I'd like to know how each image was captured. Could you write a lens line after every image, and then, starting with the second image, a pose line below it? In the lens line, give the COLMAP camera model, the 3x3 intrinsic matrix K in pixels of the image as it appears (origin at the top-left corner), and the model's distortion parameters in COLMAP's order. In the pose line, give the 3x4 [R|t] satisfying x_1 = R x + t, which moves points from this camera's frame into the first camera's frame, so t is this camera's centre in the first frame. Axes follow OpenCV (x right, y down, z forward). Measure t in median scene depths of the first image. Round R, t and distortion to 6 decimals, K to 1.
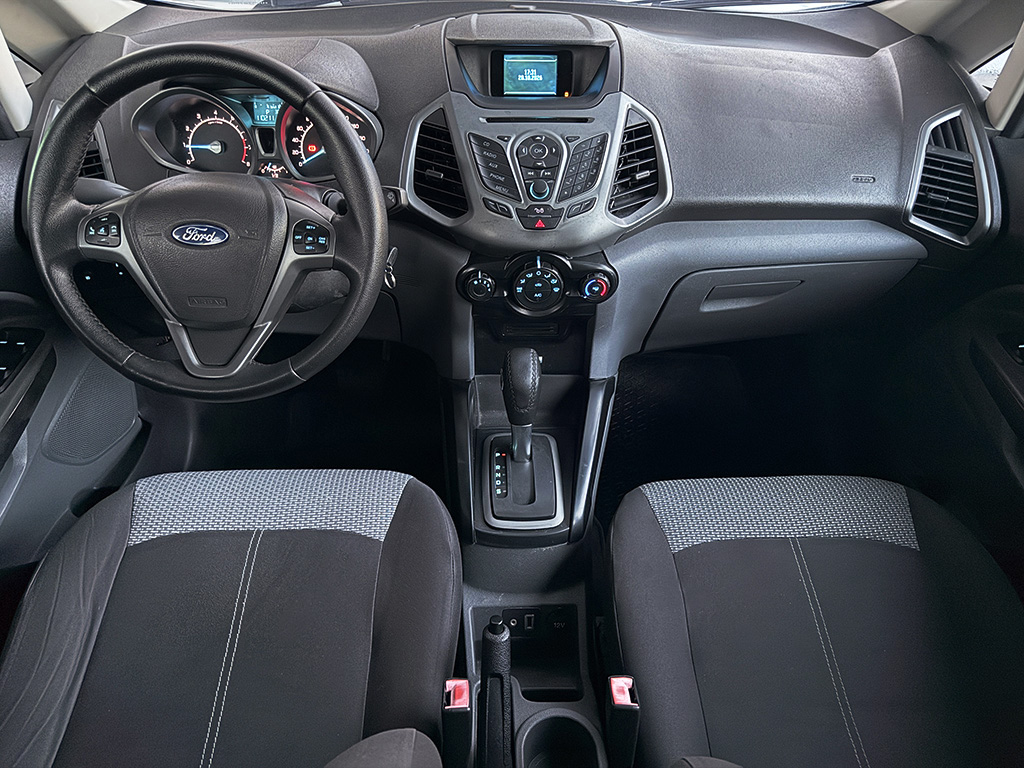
lens RADIAL K [[722.2, 0, 508.4], [0, 722.2, 391.3], [0, 0, 1]] dist [0.077111, -0.093569]
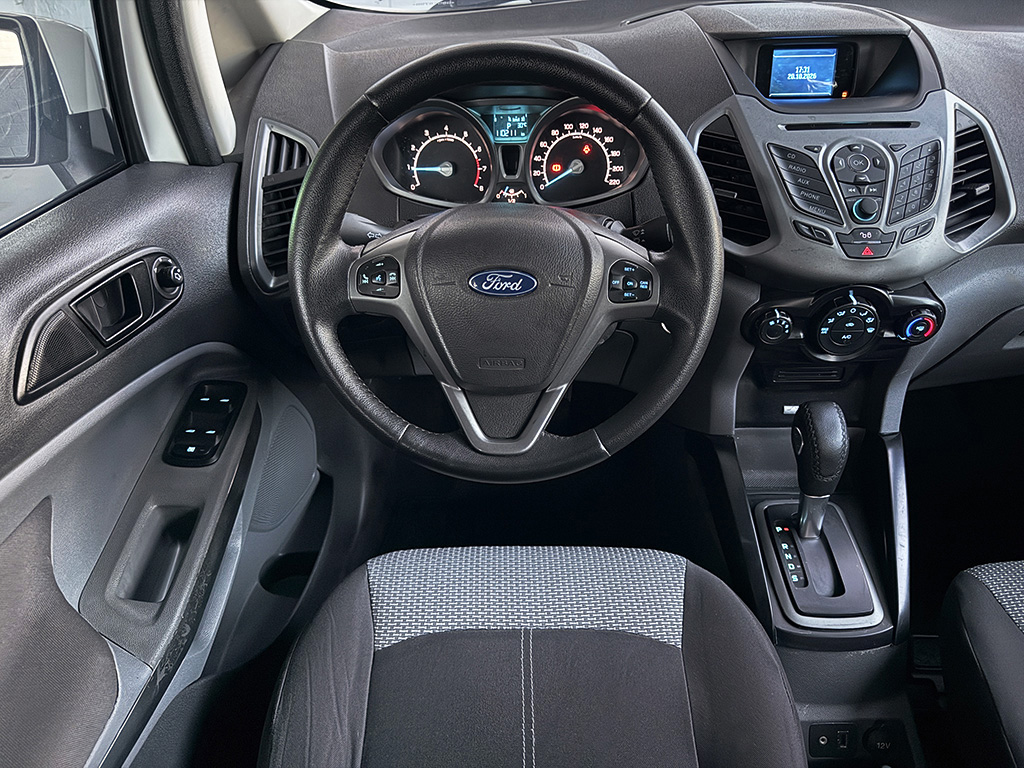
lens RADIAL K [[743.8, 0, 512.0], [0, 743.8, 384.0], [0, 0, 1]] dist [0.031151, -0.047986]
pose [[0.998701, -0.009727, -0.050023, -0.299710], [0.008948, 0.999836, -0.015764, -0.071461], [0.050169, 0.015296, 0.998624, 0.145910]]
